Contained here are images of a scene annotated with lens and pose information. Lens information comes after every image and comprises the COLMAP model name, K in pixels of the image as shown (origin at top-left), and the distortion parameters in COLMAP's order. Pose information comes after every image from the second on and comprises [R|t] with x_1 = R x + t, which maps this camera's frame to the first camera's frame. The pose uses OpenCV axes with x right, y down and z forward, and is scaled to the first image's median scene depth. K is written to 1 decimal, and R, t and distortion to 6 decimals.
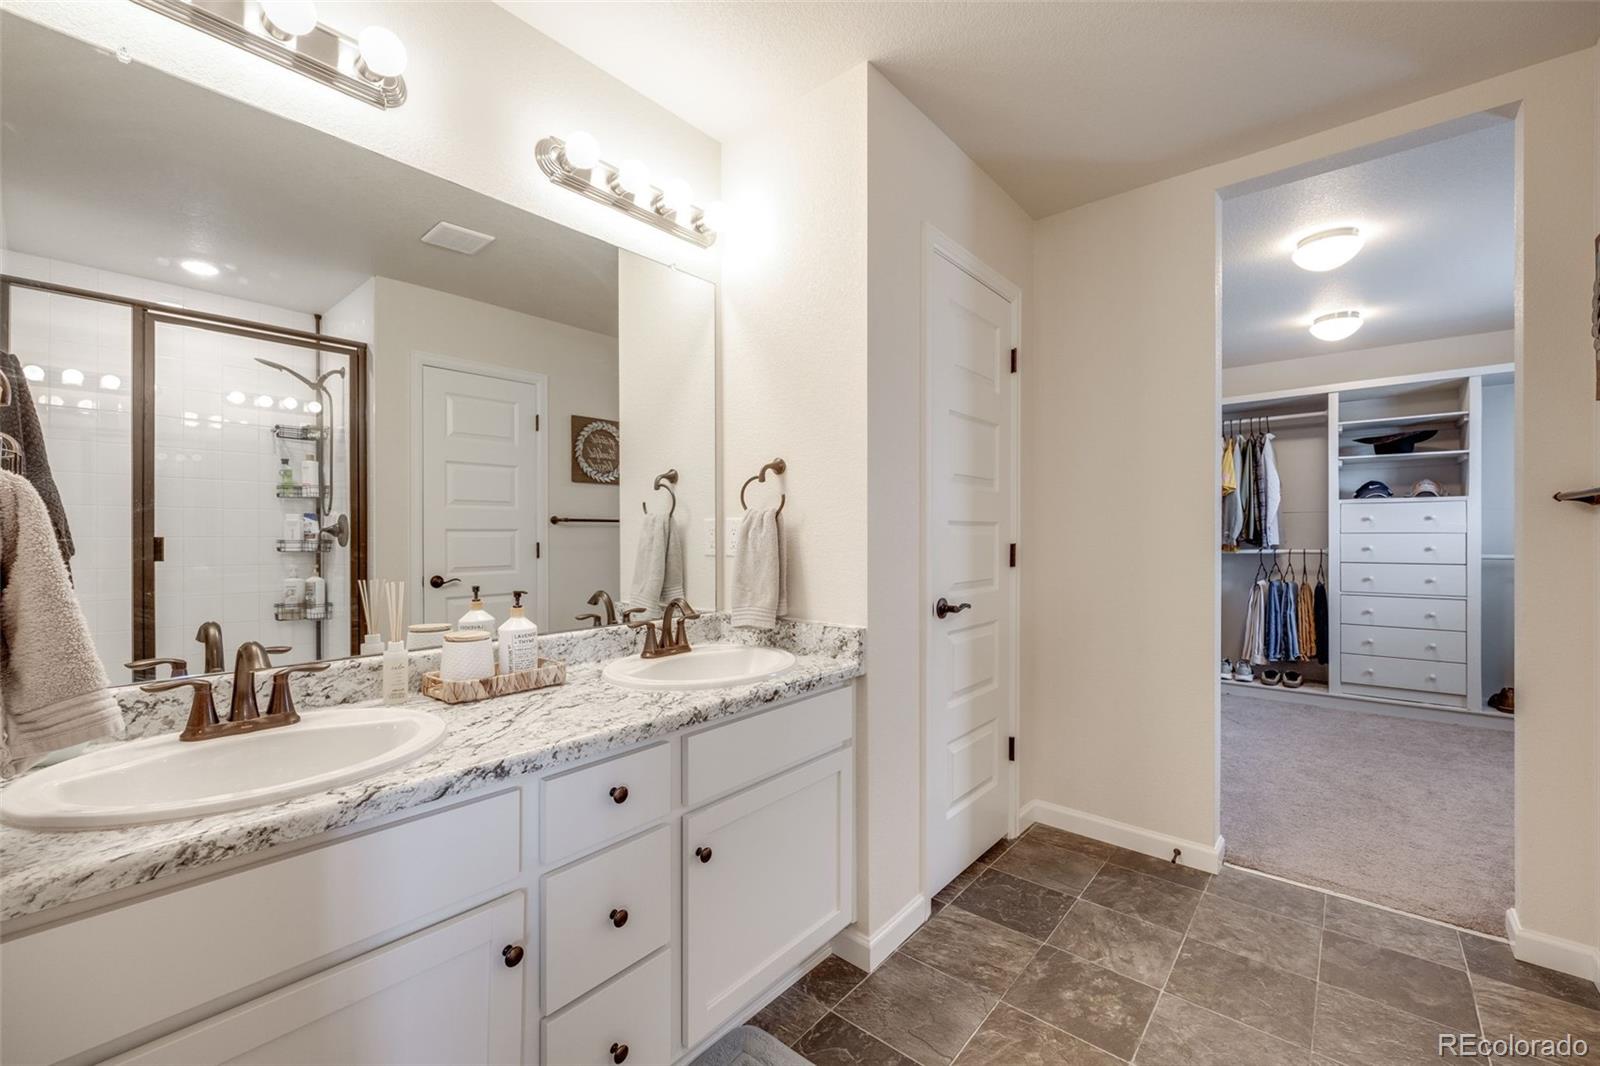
lens RADIAL K [[654.5, 0, 800.0], [0, 654.5, 533.0], [0, 0, 1]] dist [-0.001643, -0.000176]
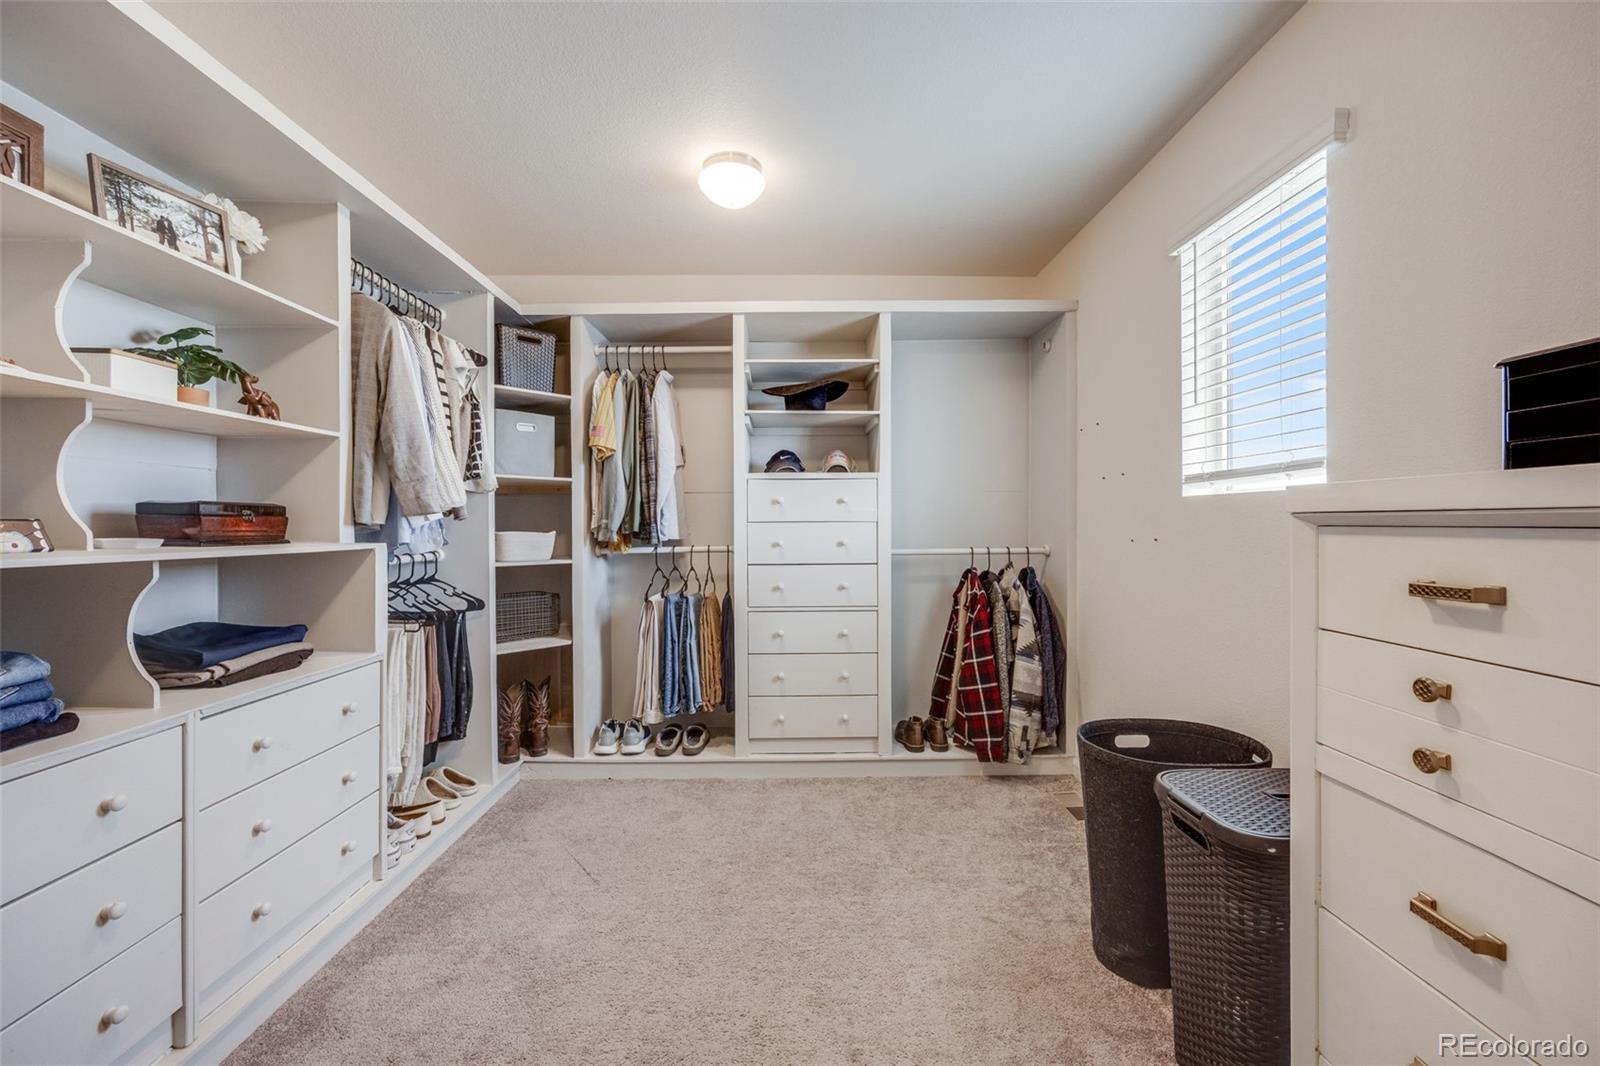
lens RADIAL K [[654.5, 0, 800.0], [0, 654.5, 533.0], [0, 0, 1]] dist [-0.001643, -0.000176]
pose [[0.753793, -0.013222, 0.656979, 0.399527], [0.004206, 0.999874, 0.015298, 0.001654], [-0.657098, -0.008768, 0.753754, 0.427476]]
